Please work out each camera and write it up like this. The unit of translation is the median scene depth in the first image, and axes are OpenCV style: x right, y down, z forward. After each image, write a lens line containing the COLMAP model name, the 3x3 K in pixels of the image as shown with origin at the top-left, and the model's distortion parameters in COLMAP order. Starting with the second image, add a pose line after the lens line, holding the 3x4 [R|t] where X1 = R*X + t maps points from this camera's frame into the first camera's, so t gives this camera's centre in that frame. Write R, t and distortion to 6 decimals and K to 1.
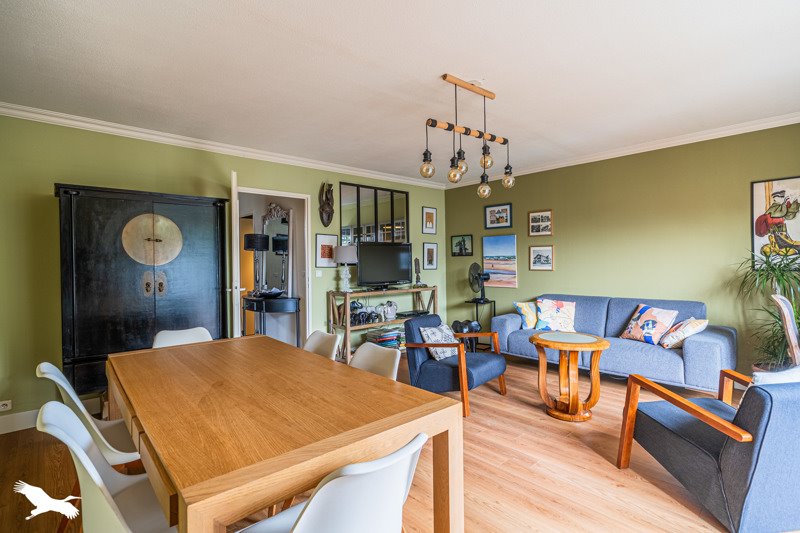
lens RADIAL K [[393.0, 0, 400.0], [0, 393.0, 266.5], [0, 0, 1]] dist [0.001158, 0.000076]
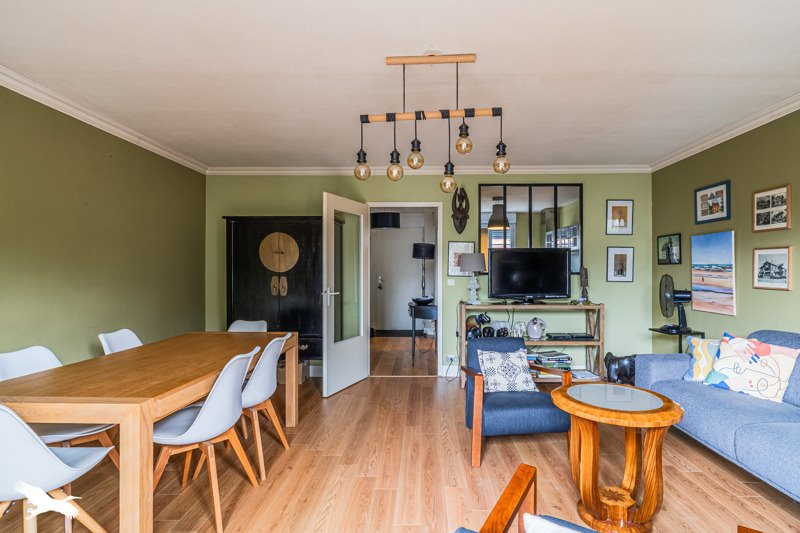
lens RADIAL K [[405.5, 0, 402.1], [0, 405.5, 274.7], [0, 0, 1]] dist [-0.001300, -0.000227]
pose [[0.726277, 0.018731, -0.687147, 0.365353], [-0.017029, 0.999812, 0.009256, -0.007812], [0.687191, 0.004979, 0.726460, 0.176201]]
